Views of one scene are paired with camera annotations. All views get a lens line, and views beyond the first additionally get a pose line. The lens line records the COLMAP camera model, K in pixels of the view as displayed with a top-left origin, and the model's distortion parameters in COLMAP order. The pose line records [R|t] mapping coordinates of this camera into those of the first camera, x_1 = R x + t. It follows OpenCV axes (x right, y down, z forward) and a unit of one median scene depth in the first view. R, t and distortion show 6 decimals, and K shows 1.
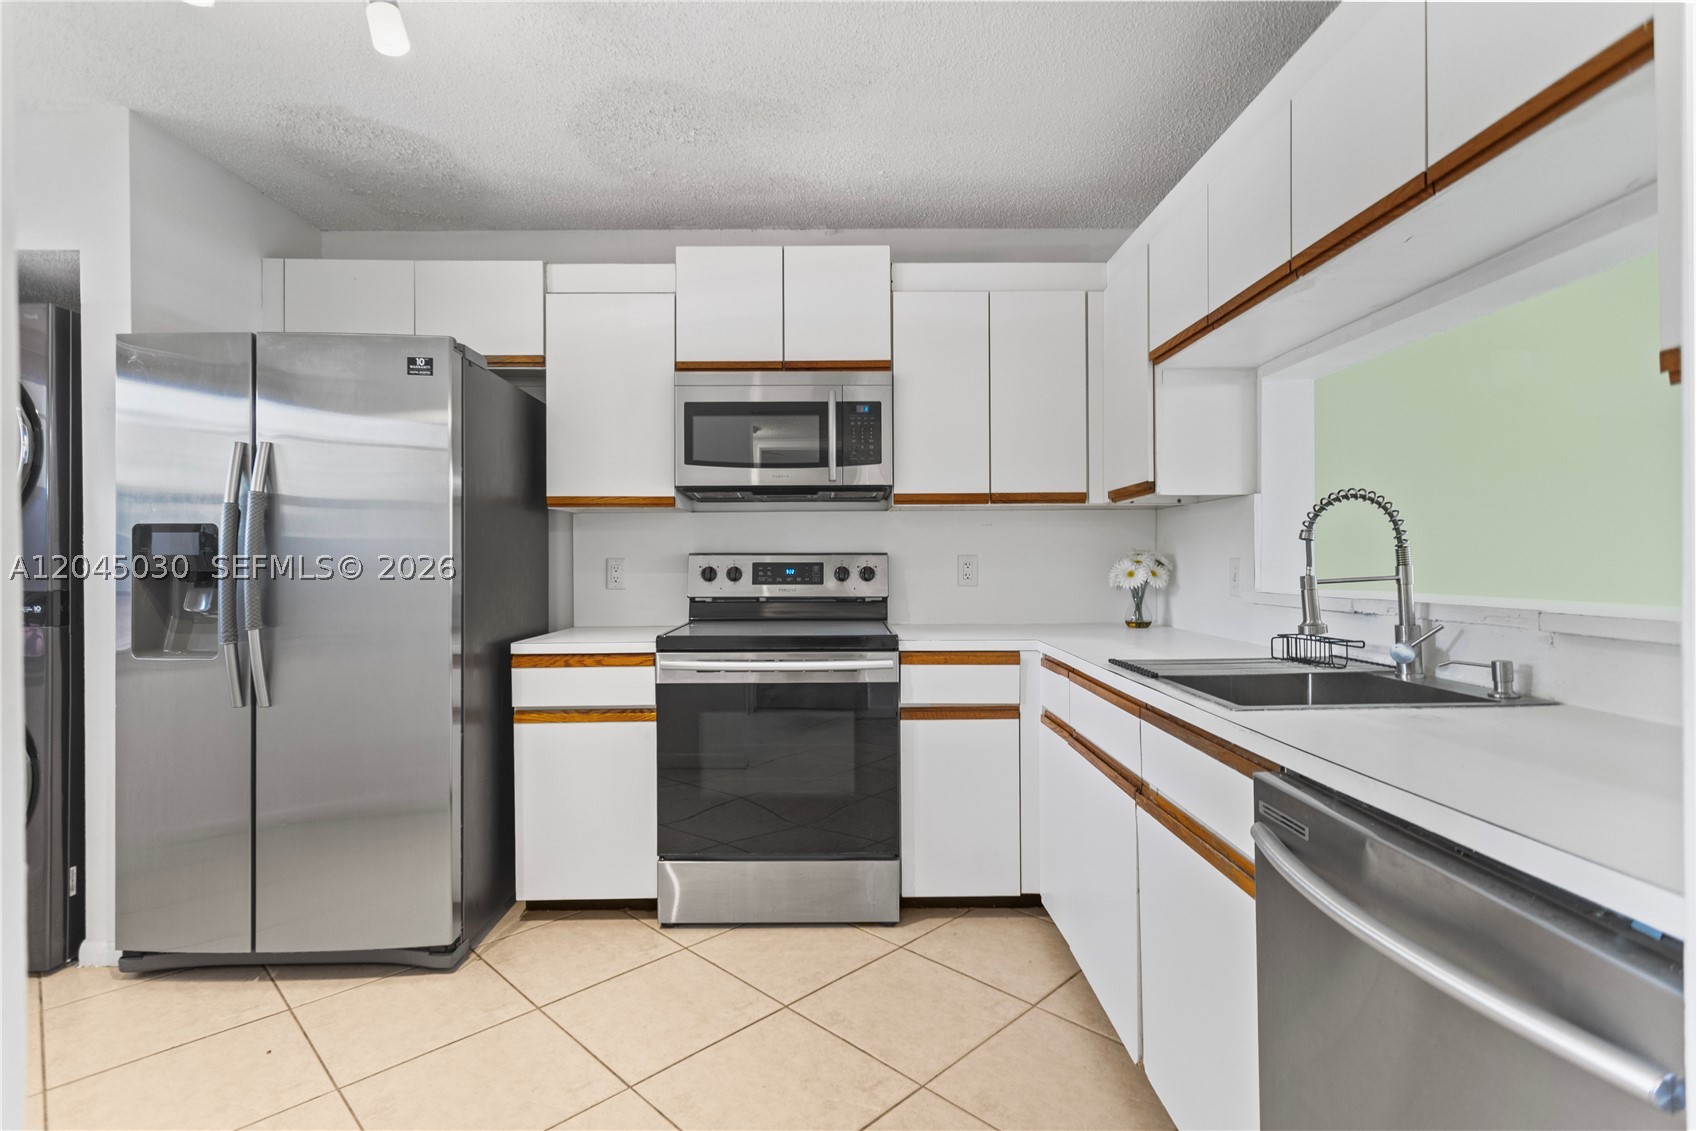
lens RADIAL K [[807.3, 0, 847.1], [0, 807.3, 560.5], [0, 0, 1]] dist [0.003498, 0.001058]
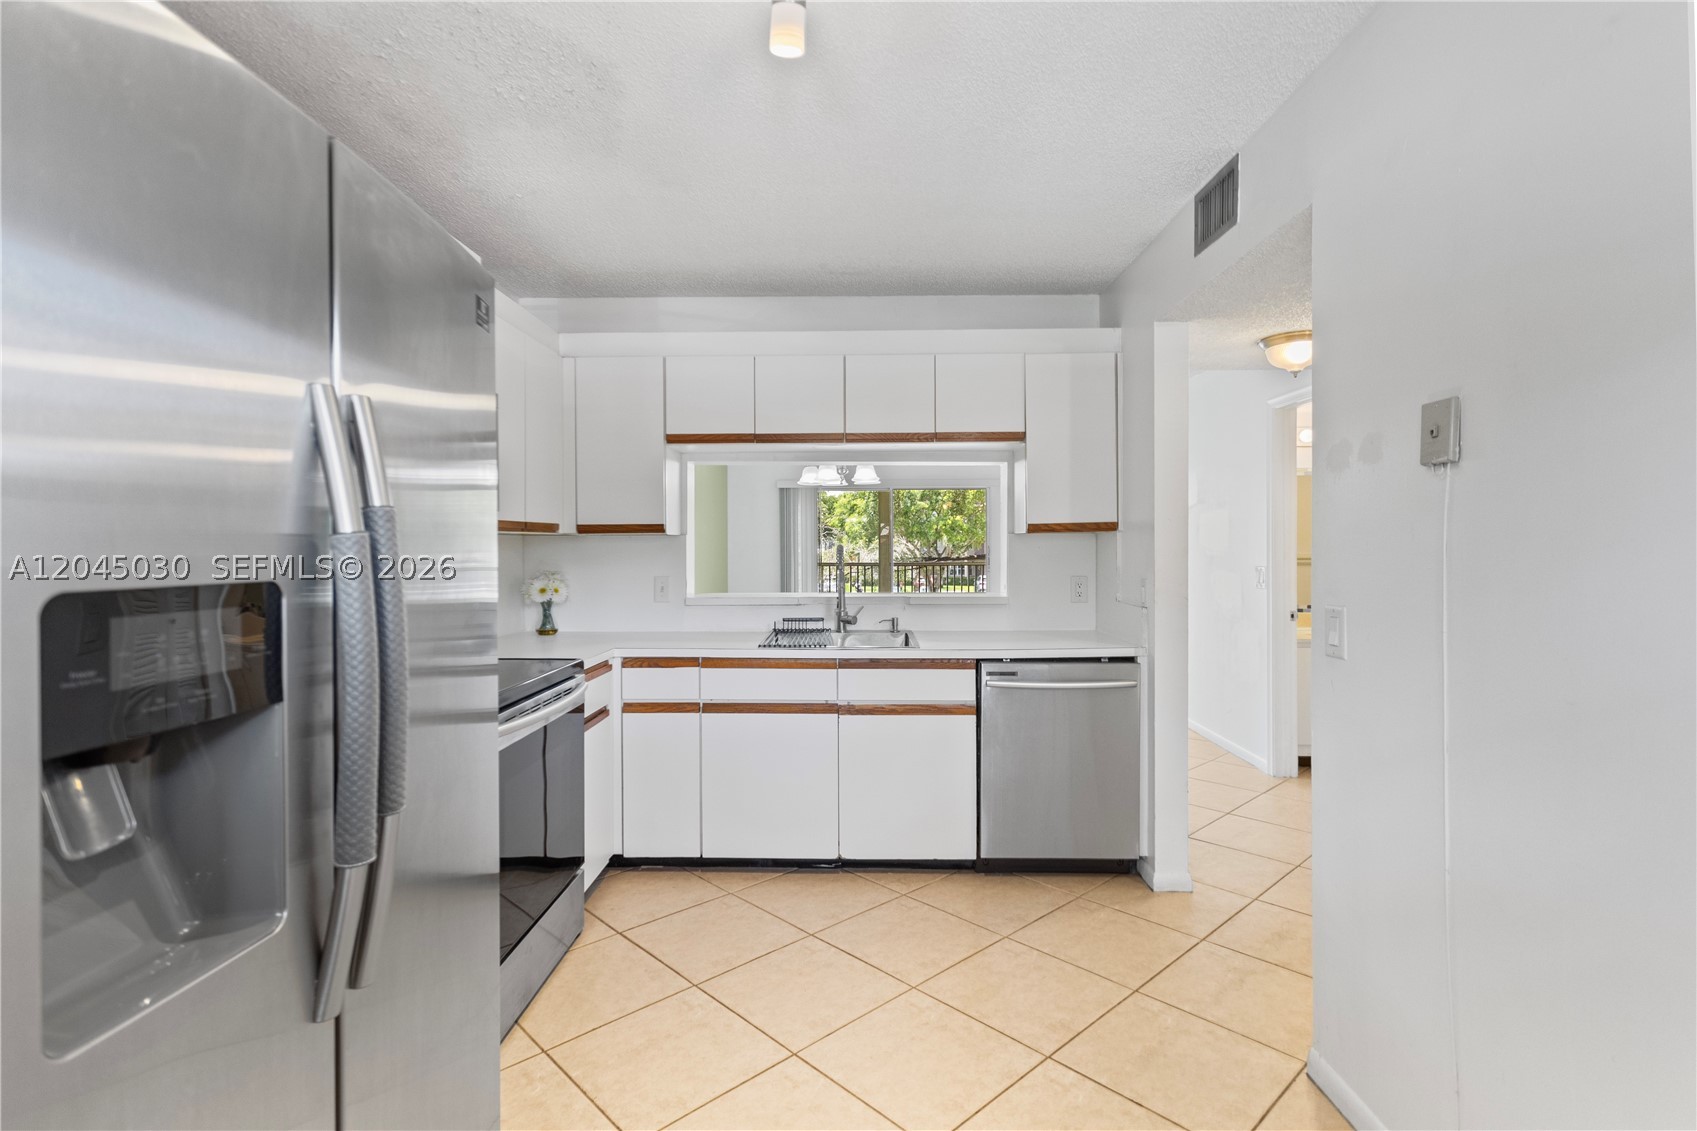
lens RADIAL K [[807.4, 0, 847.1], [0, 807.4, 548.3], [0, 0, 1]] dist [0.001851, 0.000299]
pose [[0.038025, 0.001609, 0.999276, -0.982673], [0.002166, 0.999996, -0.001693, -0.051071], [-0.999274, 0.002229, 0.038021, 0.602608]]
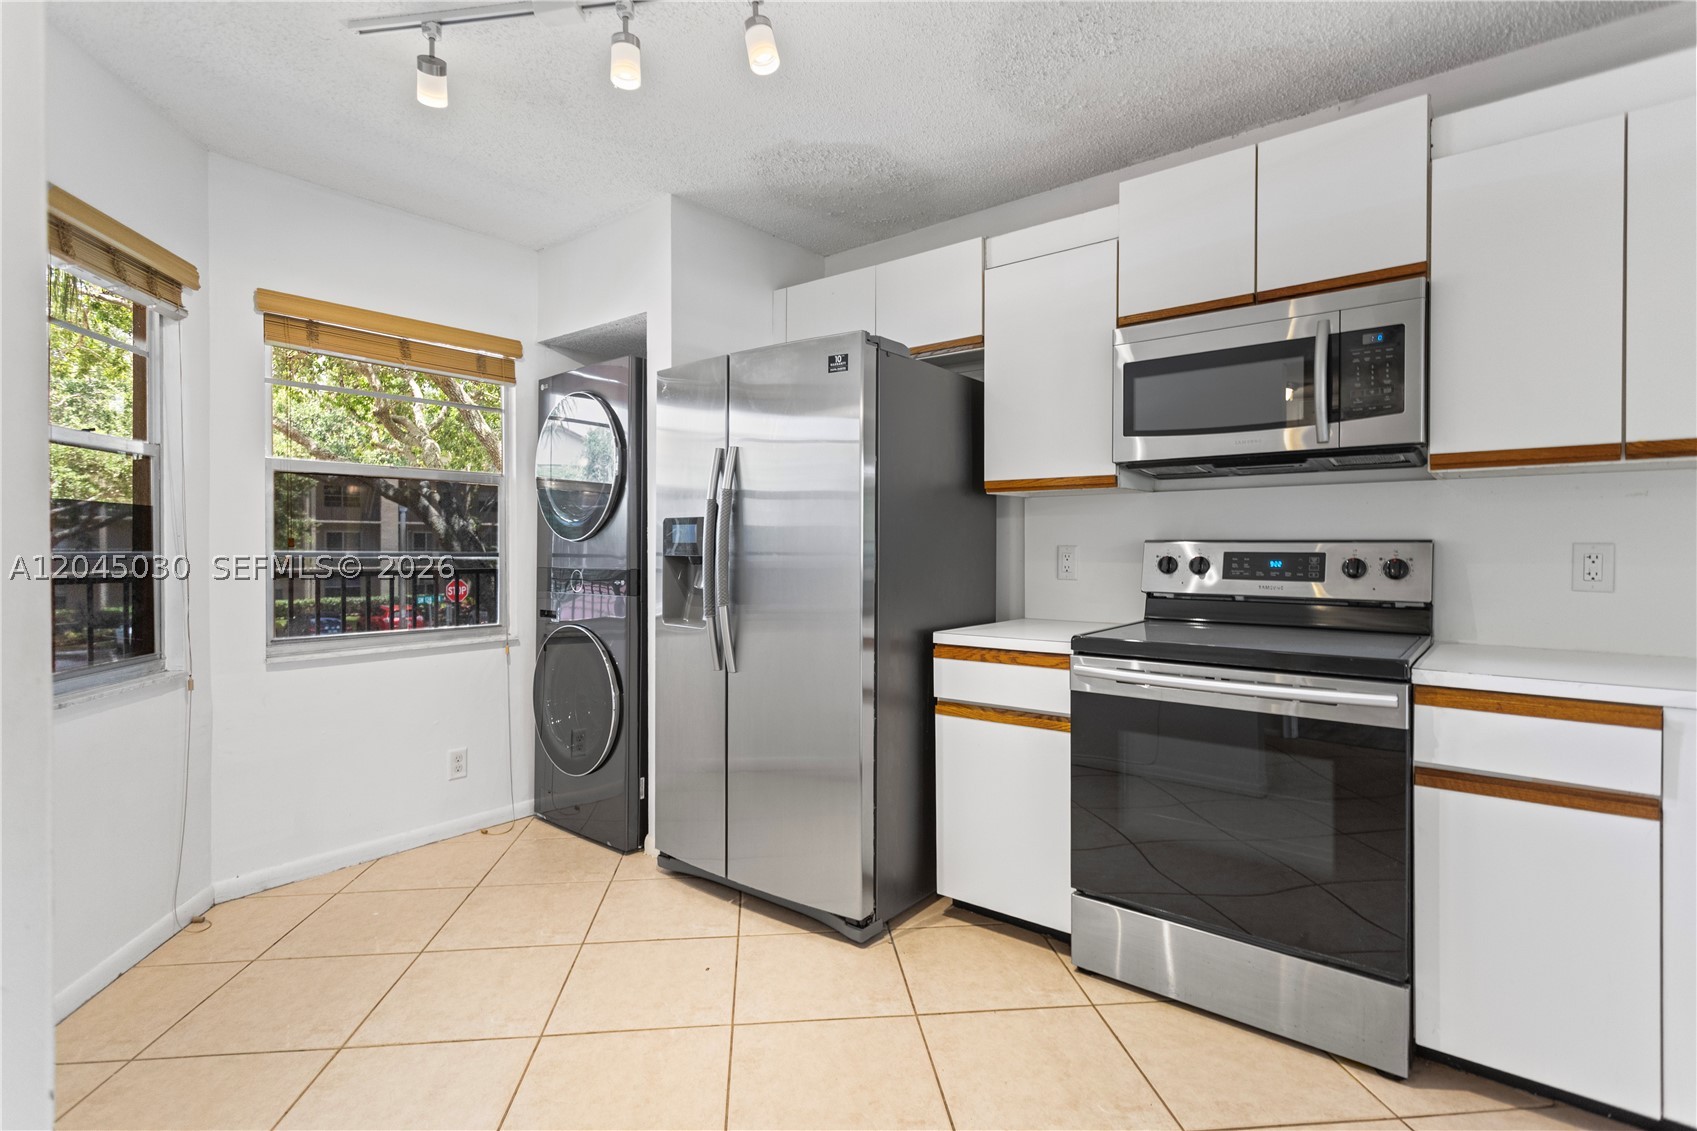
lens RADIAL K [[821.7, 0, 841.0], [0, 821.7, 550.6], [0, 0, 1]] dist [0.003145, 0.001725]
pose [[0.769838, 0.007579, -0.638195, 0.136605], [-0.003123, 0.999962, 0.008108, -0.004931], [0.638232, -0.004249, 0.769832, 0.155142]]
